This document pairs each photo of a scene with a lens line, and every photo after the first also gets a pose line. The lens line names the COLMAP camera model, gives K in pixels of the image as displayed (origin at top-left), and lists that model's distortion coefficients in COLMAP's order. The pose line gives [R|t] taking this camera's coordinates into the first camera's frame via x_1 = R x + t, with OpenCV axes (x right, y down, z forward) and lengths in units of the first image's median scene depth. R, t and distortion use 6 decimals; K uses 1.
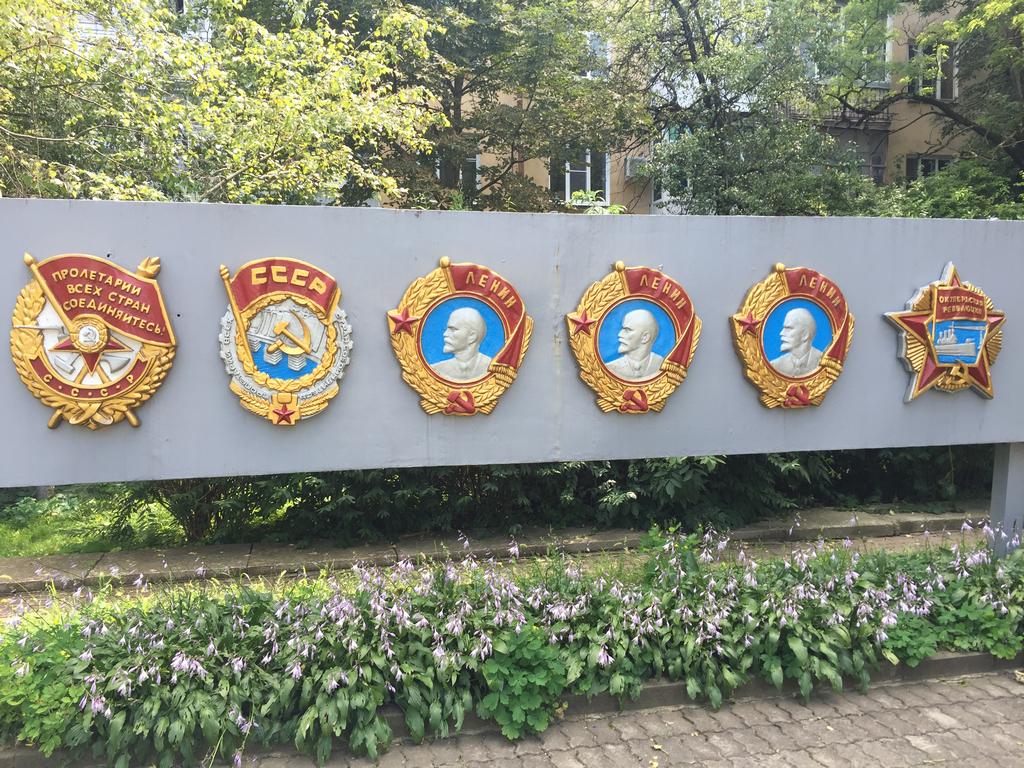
lens RADIAL K [[898.4, 0, 512.2], [0, 898.4, 383.8], [0, 0, 1]] dist [0.053543, -0.010890]
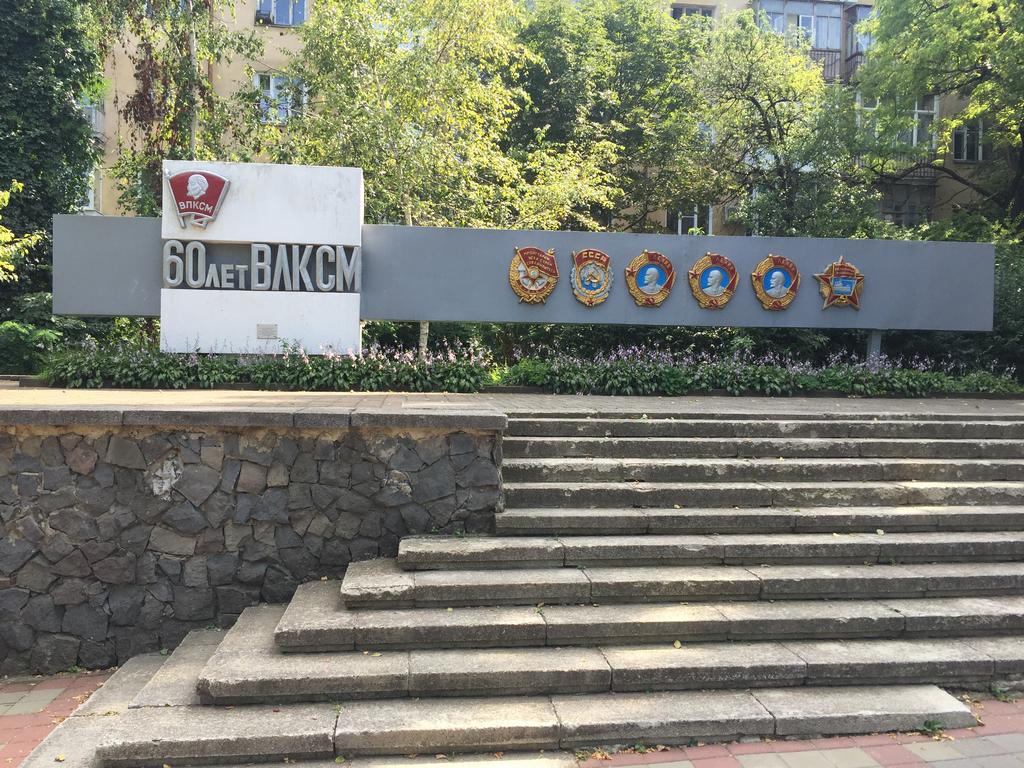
lens RADIAL K [[898.4, 0, 508.3], [0, 898.4, 385.4], [0, 0, 1]] dist [0.053543, -0.010890]
pose [[0.993054, 0.023533, -0.115280, -0.160202], [-0.028423, 0.998757, -0.040957, 0.397098], [0.114173, 0.043949, 0.992488, -1.773938]]
